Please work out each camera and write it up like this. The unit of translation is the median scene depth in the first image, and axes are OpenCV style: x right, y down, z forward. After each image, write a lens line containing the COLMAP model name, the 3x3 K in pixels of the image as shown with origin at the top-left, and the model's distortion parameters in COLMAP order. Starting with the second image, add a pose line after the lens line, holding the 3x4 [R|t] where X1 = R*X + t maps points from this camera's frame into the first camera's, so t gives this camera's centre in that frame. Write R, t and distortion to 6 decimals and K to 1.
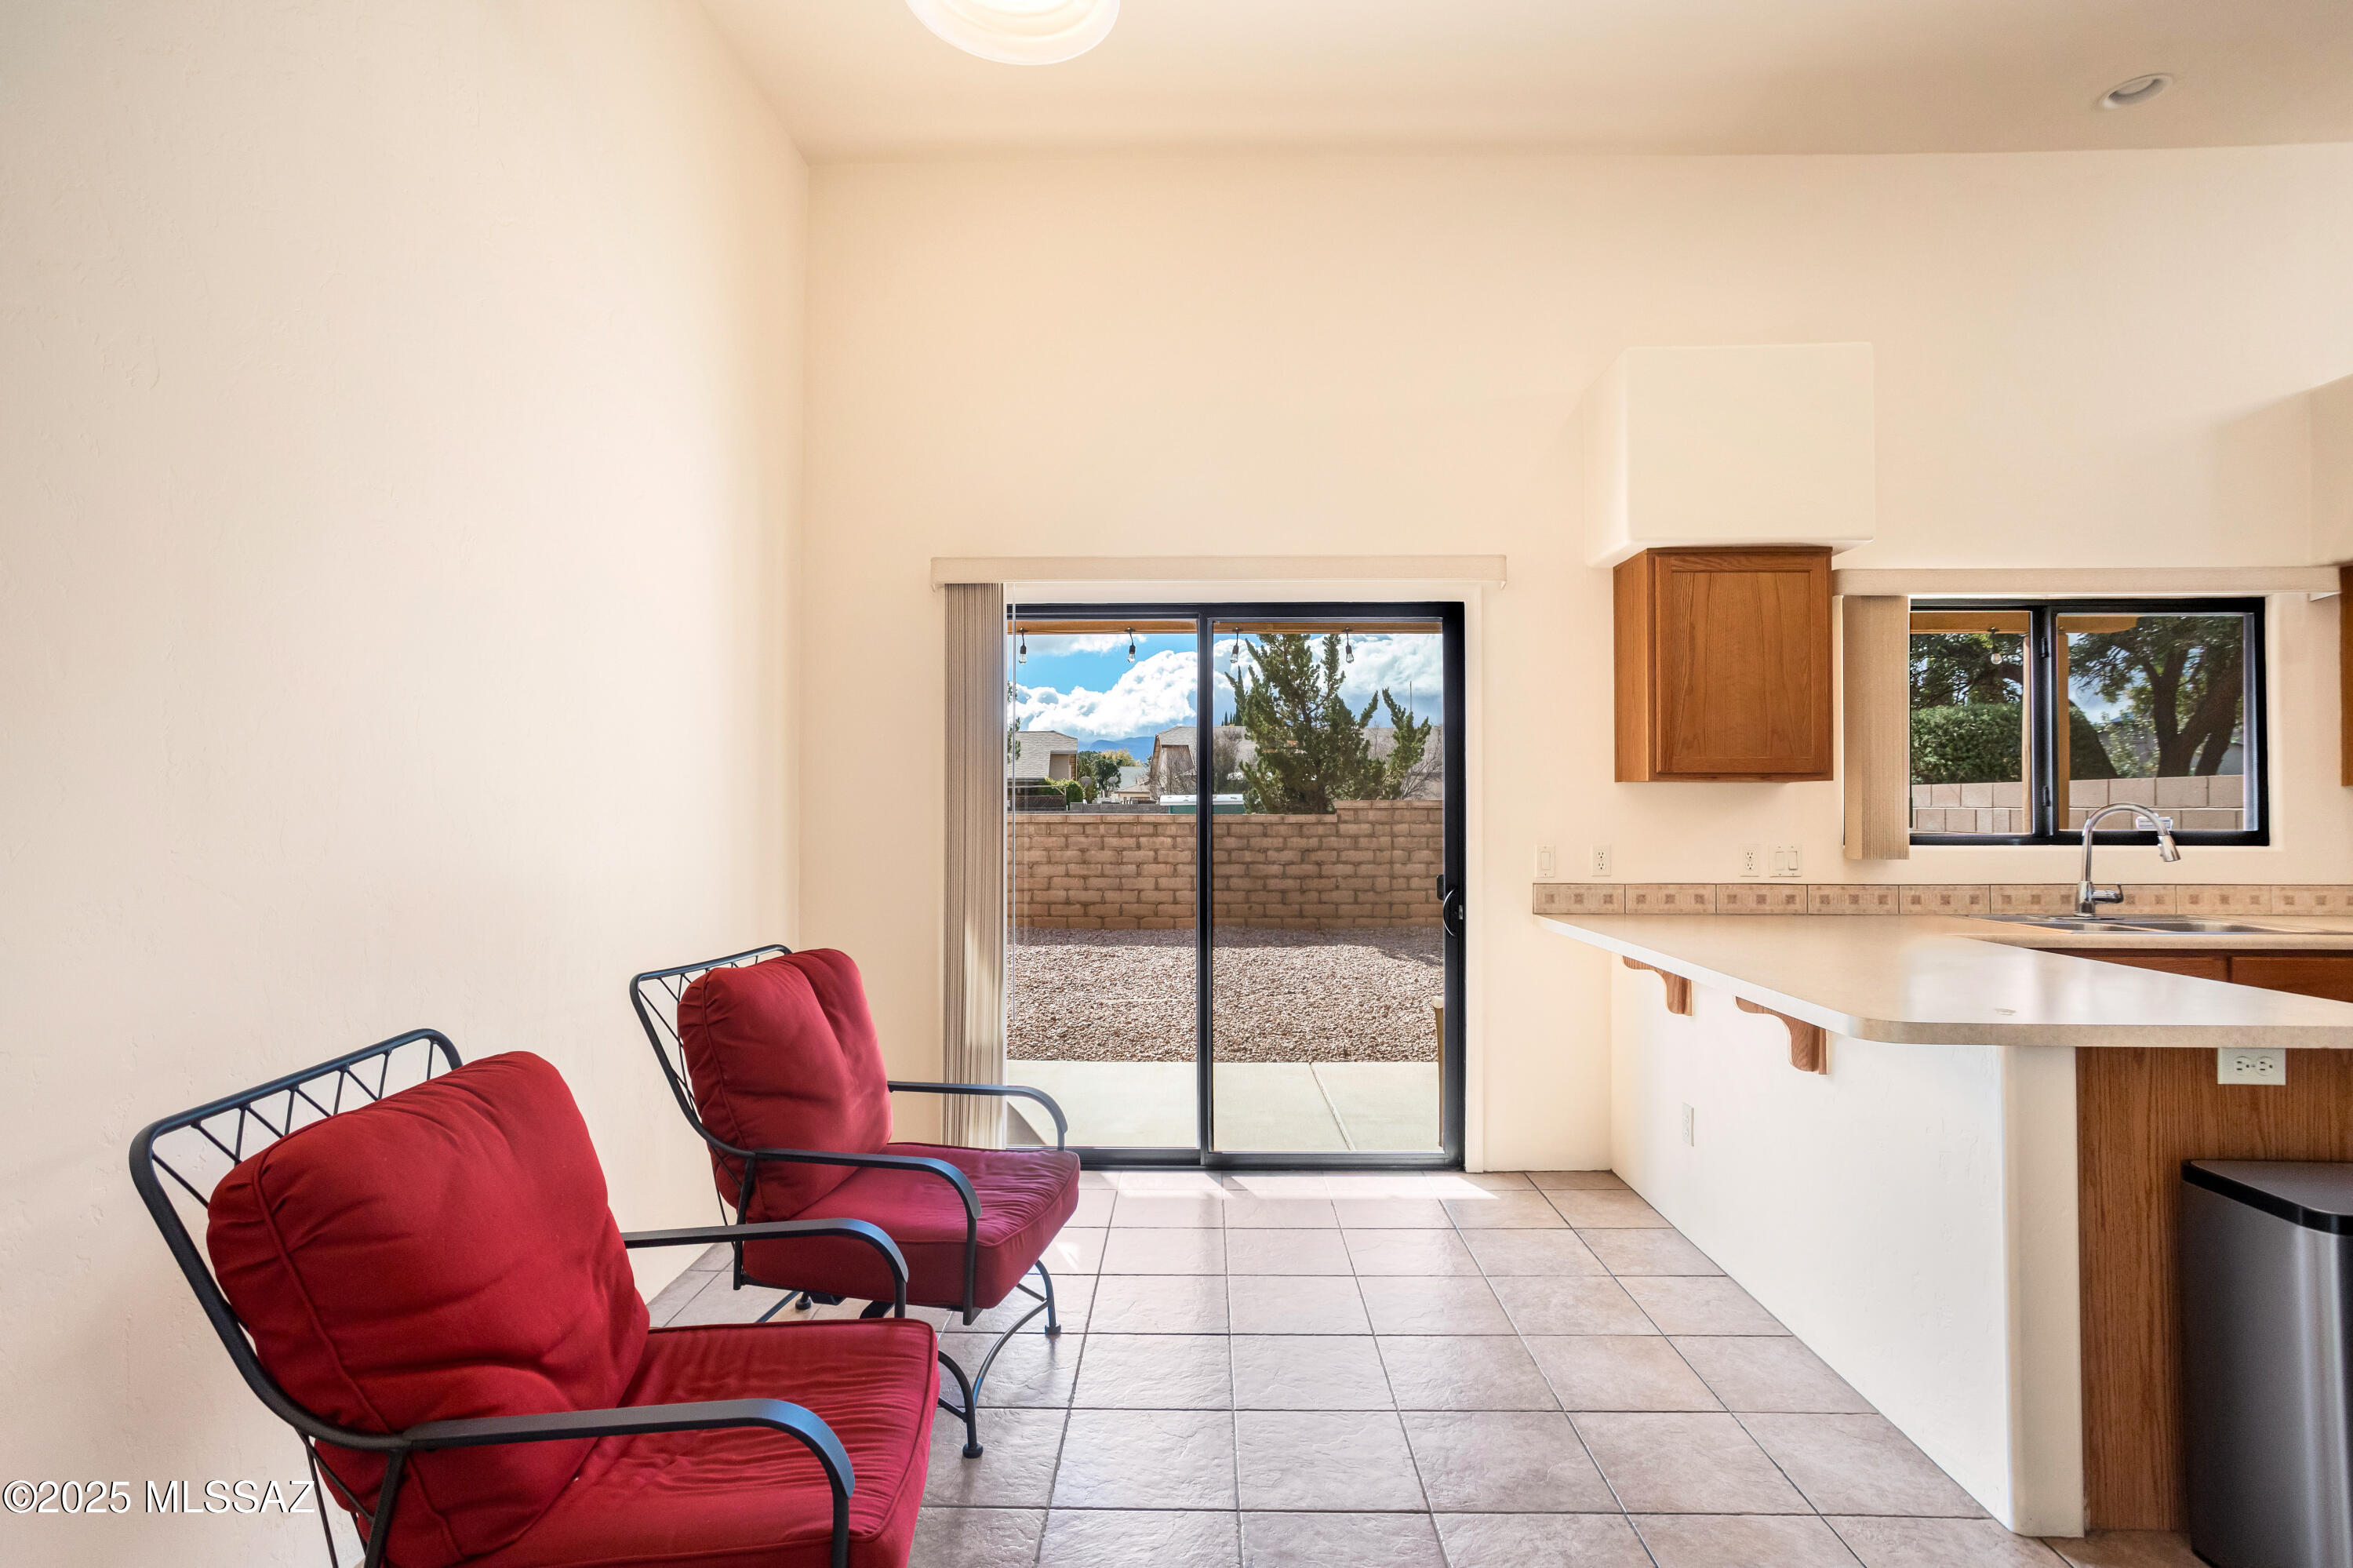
lens RADIAL K [[1164.7, 0, 1176.5], [0, 1164.7, 784.0], [0, 0, 1]] dist [-0.000500, -0.000037]
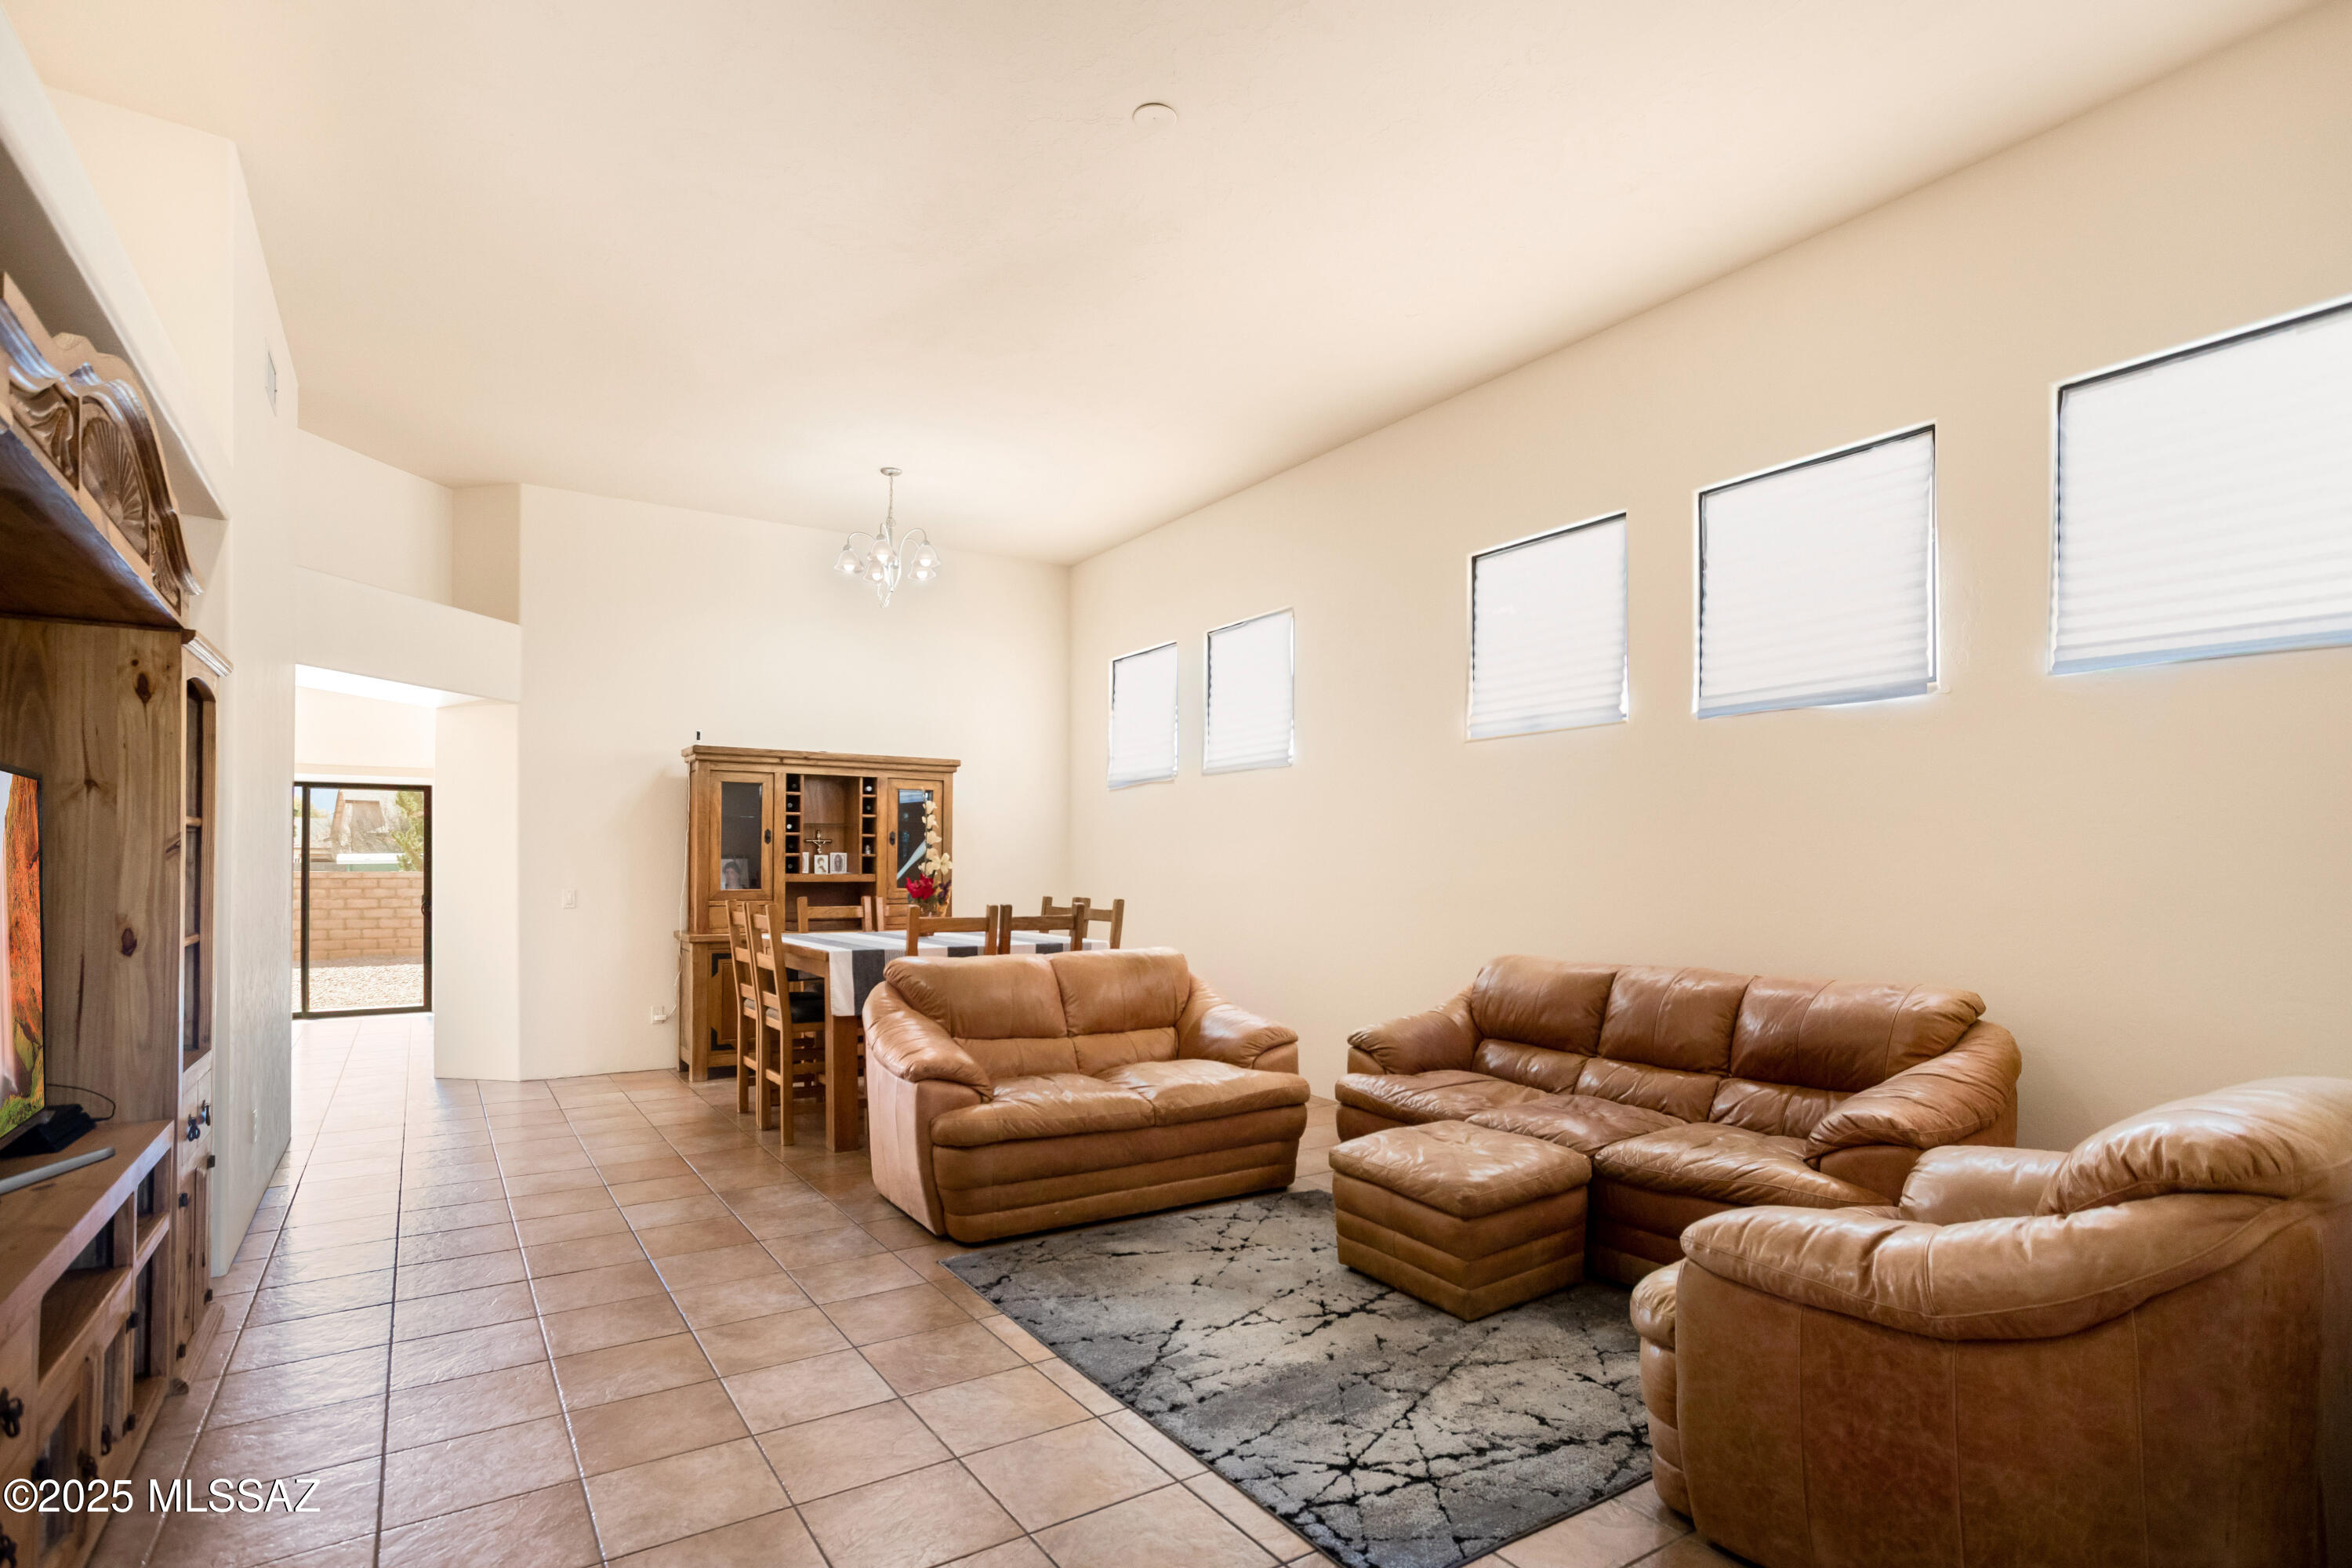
lens RADIAL K [[1167.0, 0, 1143.1], [0, 1167.0, 868.7], [0, 0, 1]] dist [-0.001976, -0.000171]
pose [[0.835476, 0.001772, 0.549524, 0.042840], [-0.013625, 0.999754, 0.017491, -0.011874], [-0.549358, -0.022101, 0.835295, -0.583483]]
